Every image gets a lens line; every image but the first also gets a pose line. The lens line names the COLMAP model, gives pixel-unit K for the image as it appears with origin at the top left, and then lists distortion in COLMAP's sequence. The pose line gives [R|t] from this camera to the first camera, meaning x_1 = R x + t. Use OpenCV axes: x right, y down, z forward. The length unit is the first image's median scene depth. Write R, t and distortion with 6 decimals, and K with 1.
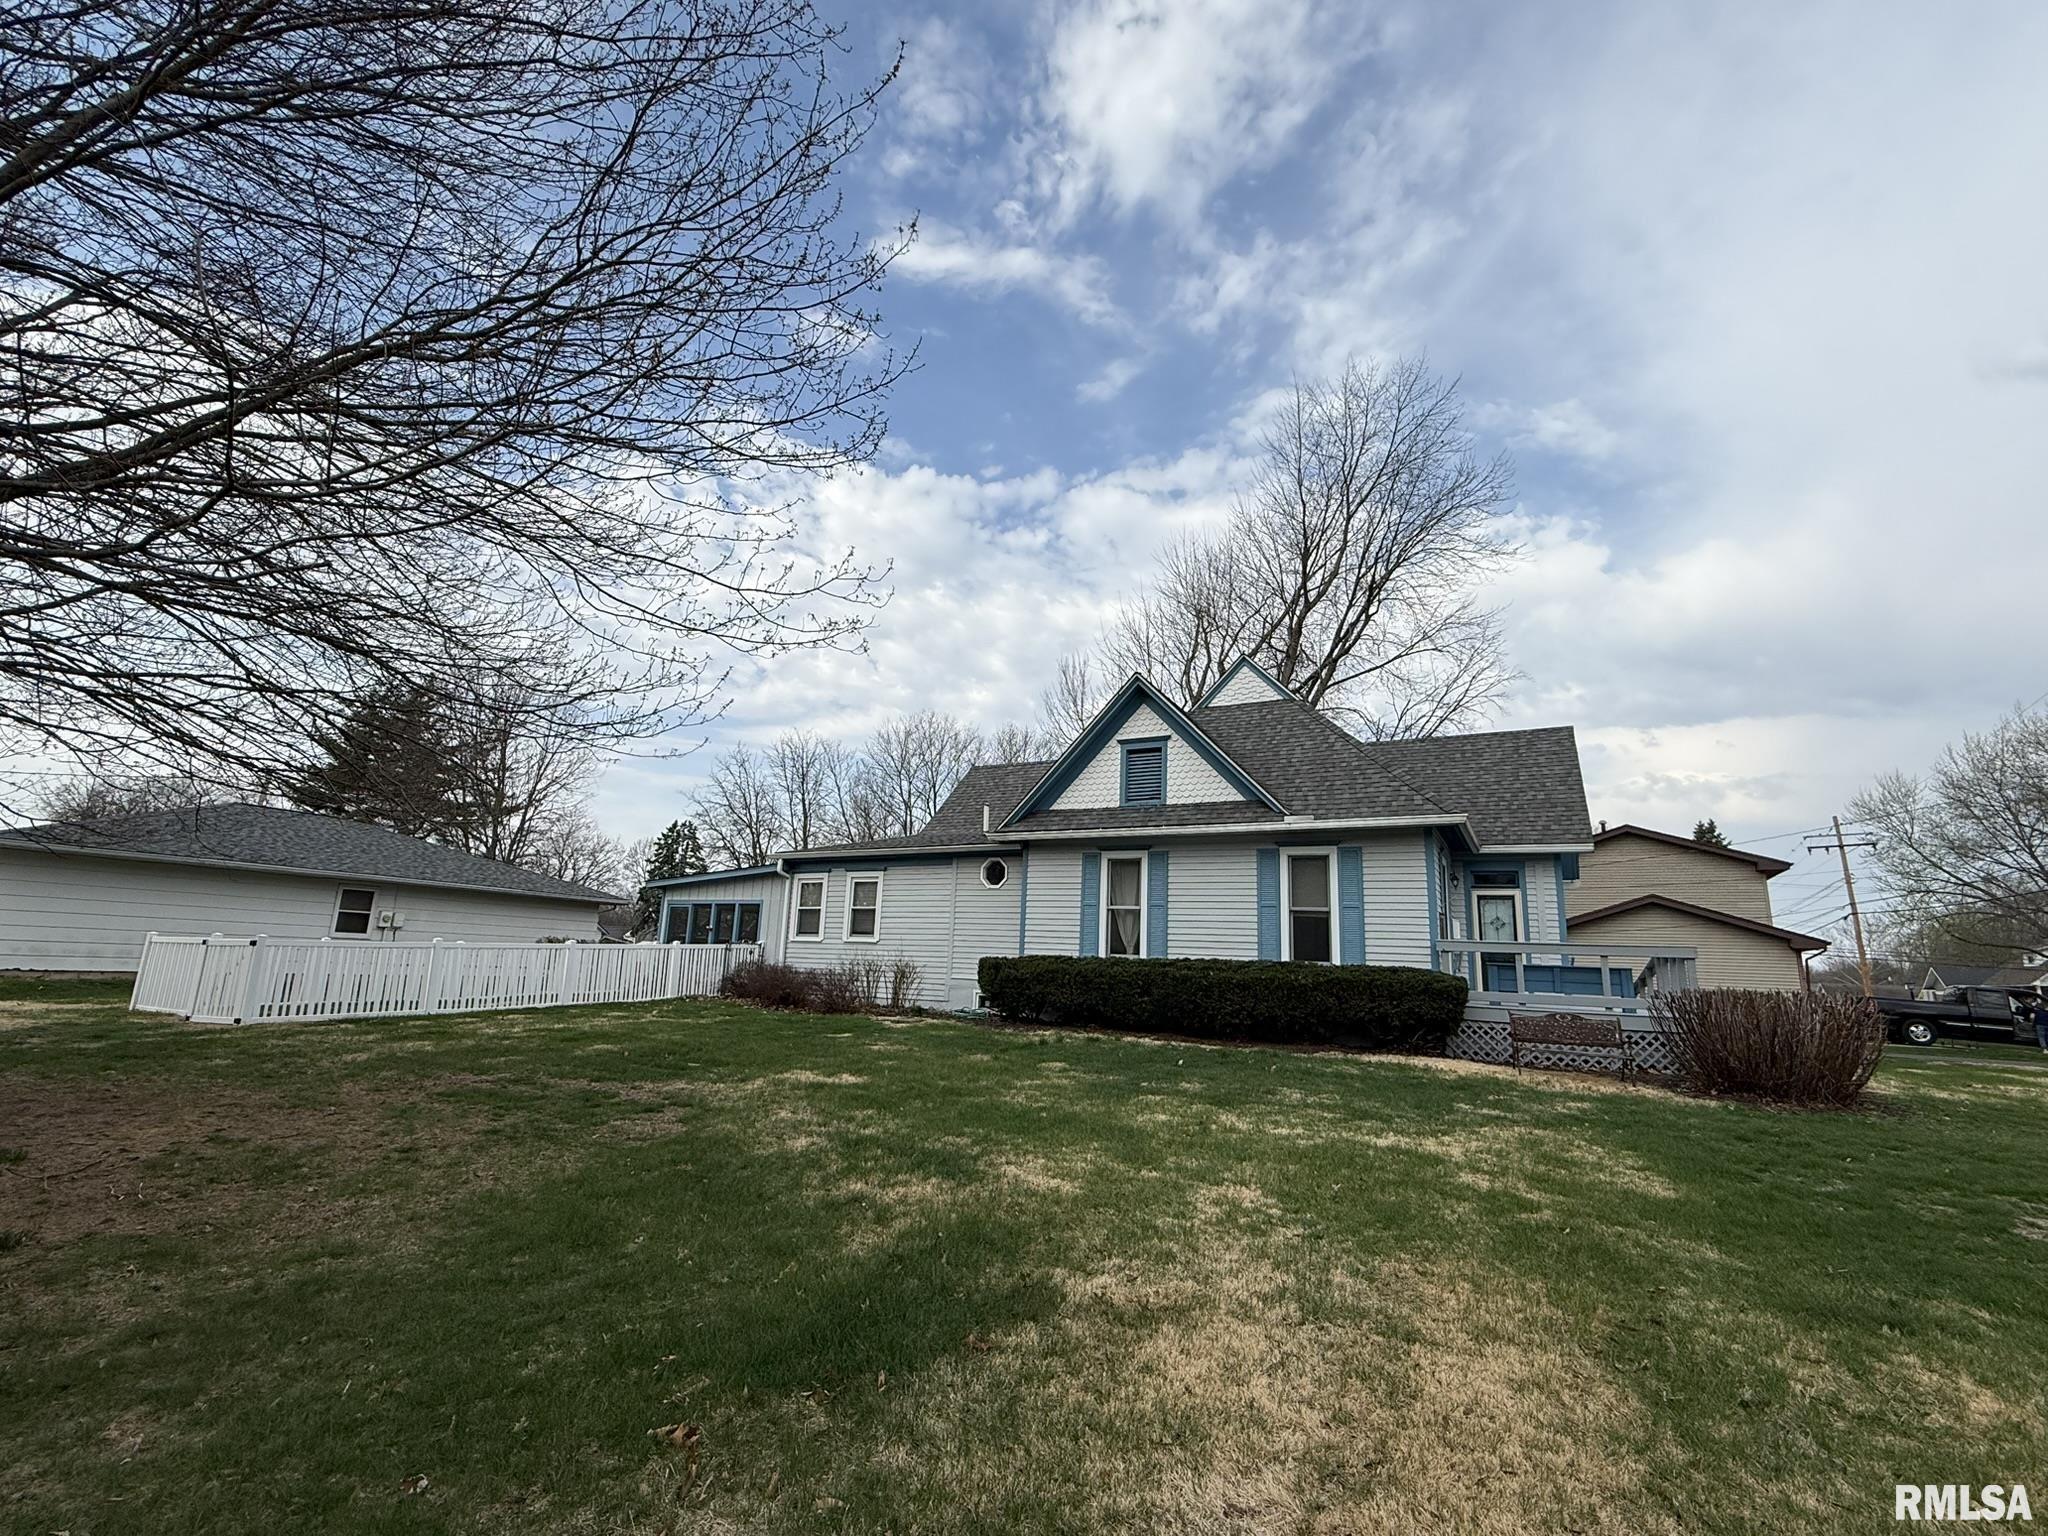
lens RADIAL K [[872.5, 0, 1024.1], [0, 872.5, 766.1], [0, 0, 1]] dist [0.000826, 0.000064]
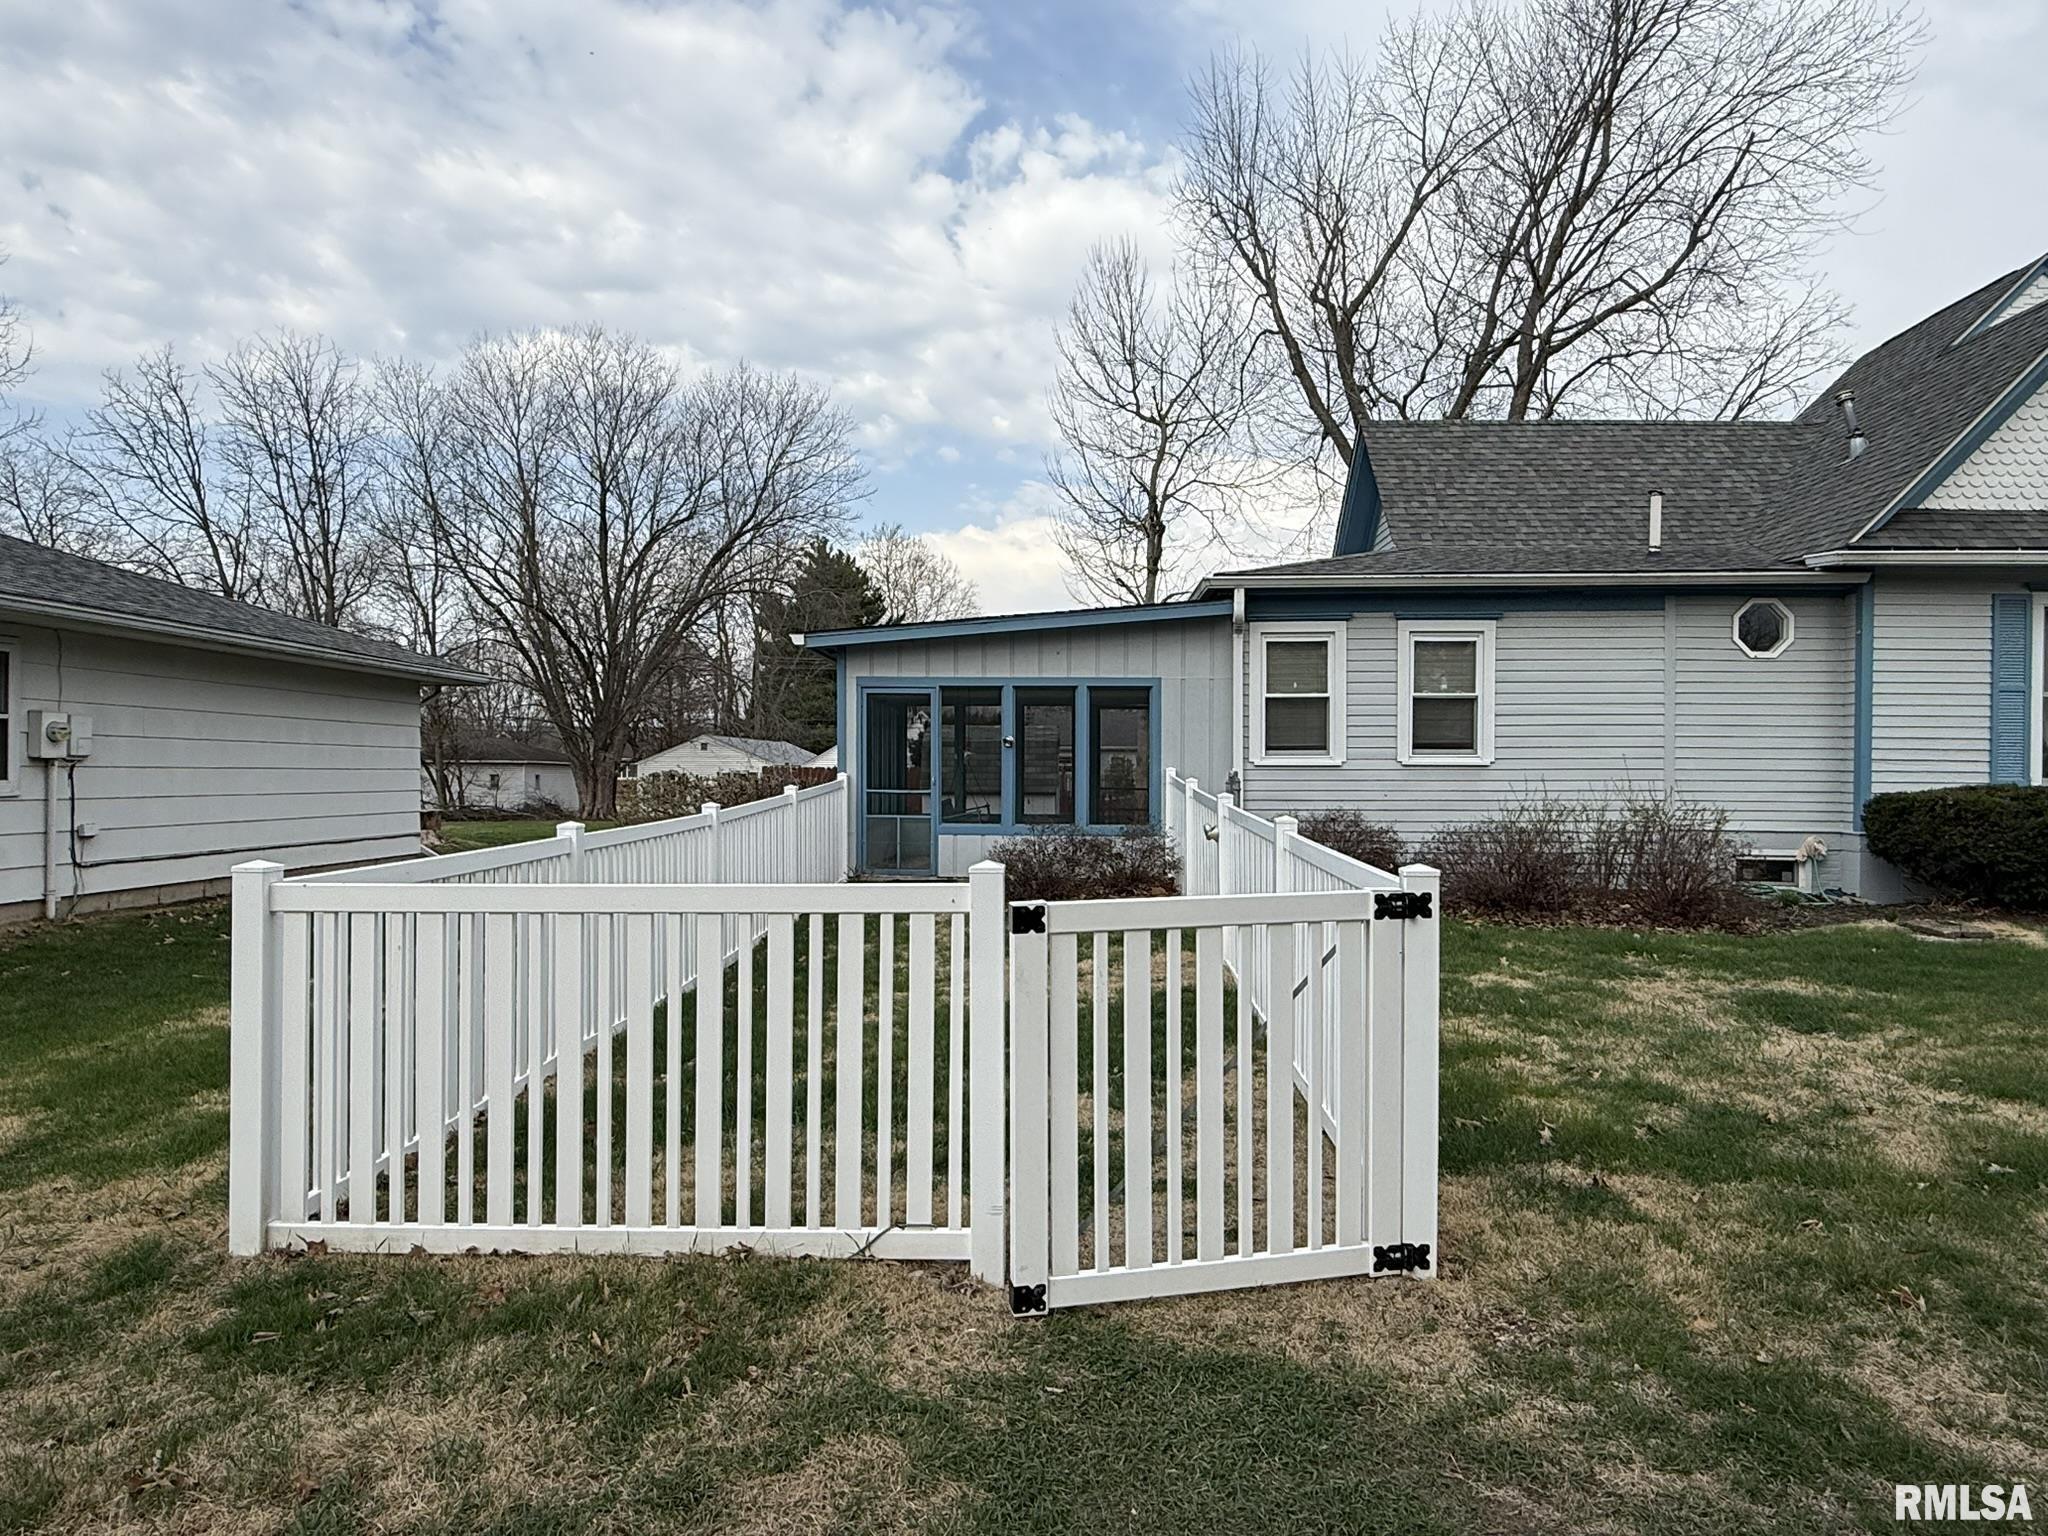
lens RADIAL K [[1351.9, 0, 1021.4], [0, 1351.9, 768.1], [0, 0, 1]] dist [0.006964, -0.001023]
pose [[0.907539, -0.018611, 0.419556, -0.691158], [-0.071070, 0.977803, 0.197105, 0.069890], [-0.413911, -0.208698, 0.886071, 0.420581]]
